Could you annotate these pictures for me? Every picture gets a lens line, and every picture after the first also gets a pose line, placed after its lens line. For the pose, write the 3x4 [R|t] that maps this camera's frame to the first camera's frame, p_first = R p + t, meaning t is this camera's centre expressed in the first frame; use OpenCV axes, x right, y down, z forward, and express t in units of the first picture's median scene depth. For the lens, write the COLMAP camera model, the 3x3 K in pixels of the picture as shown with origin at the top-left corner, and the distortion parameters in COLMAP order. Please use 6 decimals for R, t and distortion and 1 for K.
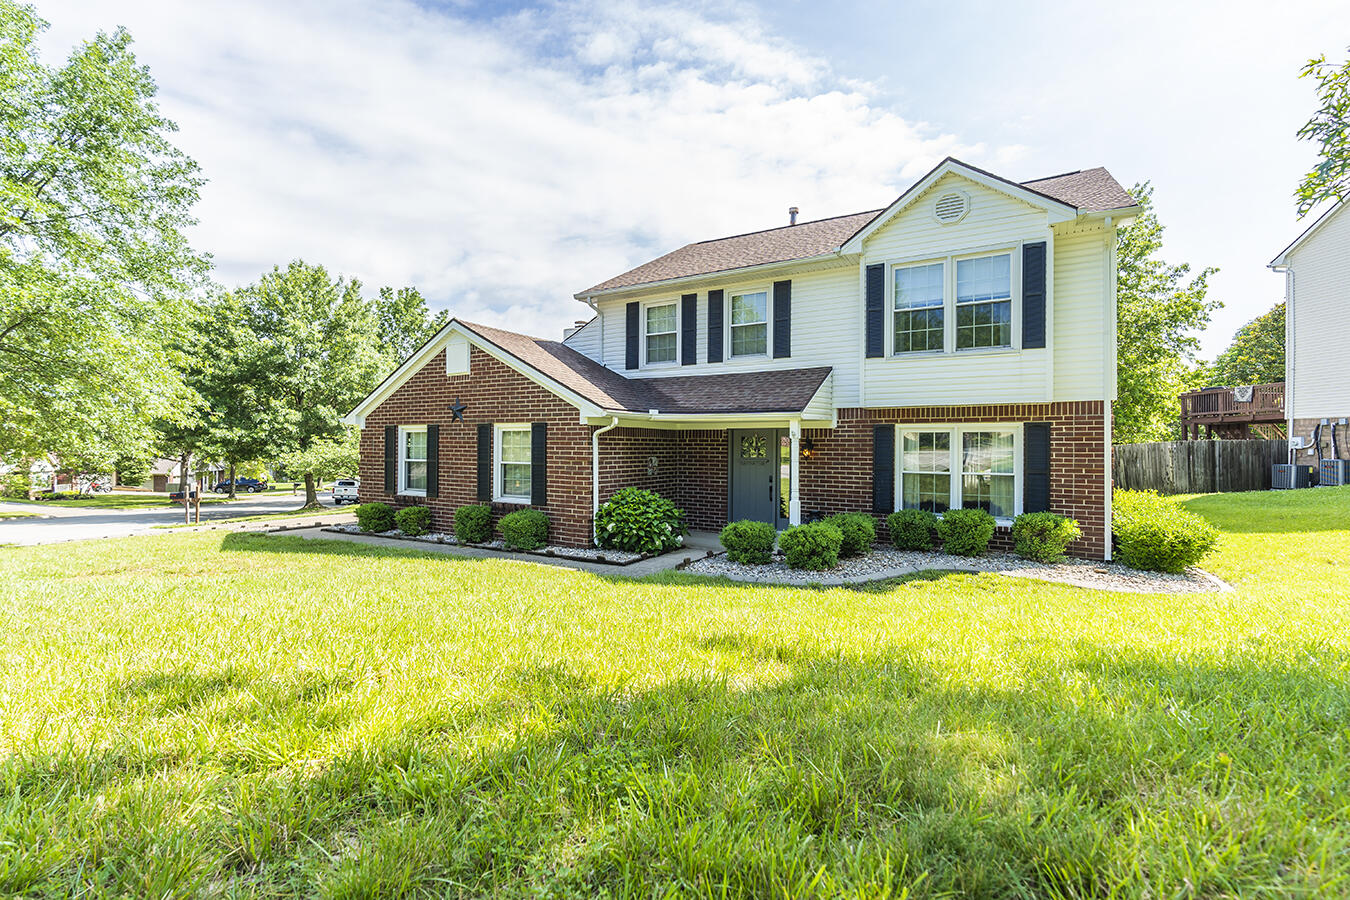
lens RADIAL K [[624.6, 0, 679.9], [0, 624.6, 450.1], [0, 0, 1]] dist [-0.011056, 0.000076]
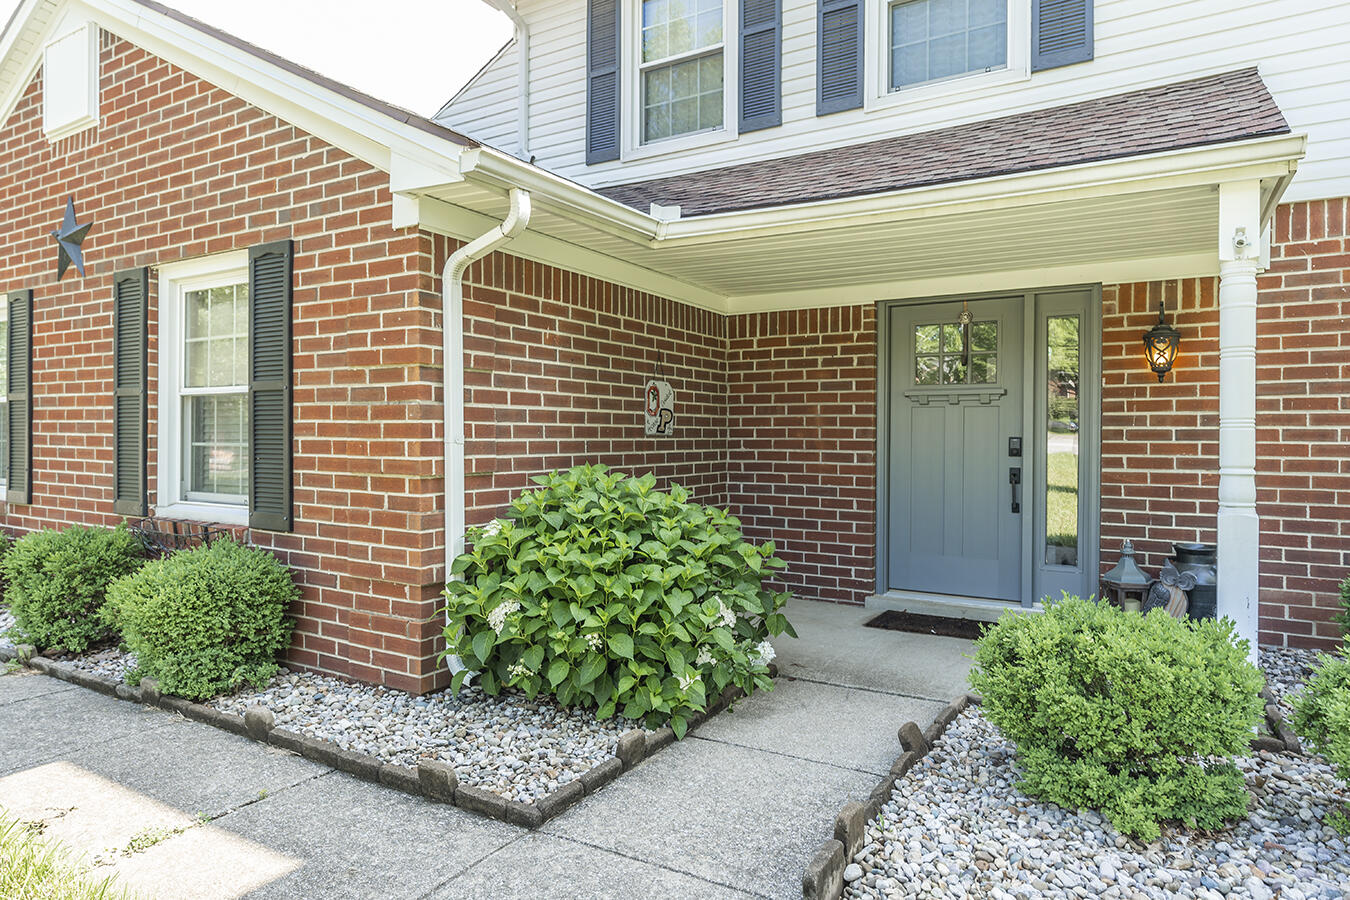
lens RADIAL K [[820.7, 0, 672.3], [0, 820.7, 444.8], [0, 0, 1]] dist [-0.006991, -0.000684]
pose [[0.999860, -0.002309, -0.016577, -0.034334], [0.002343, 0.999995, 0.002014, 0.050901], [0.016573, -0.002052, 0.999861, 0.647793]]
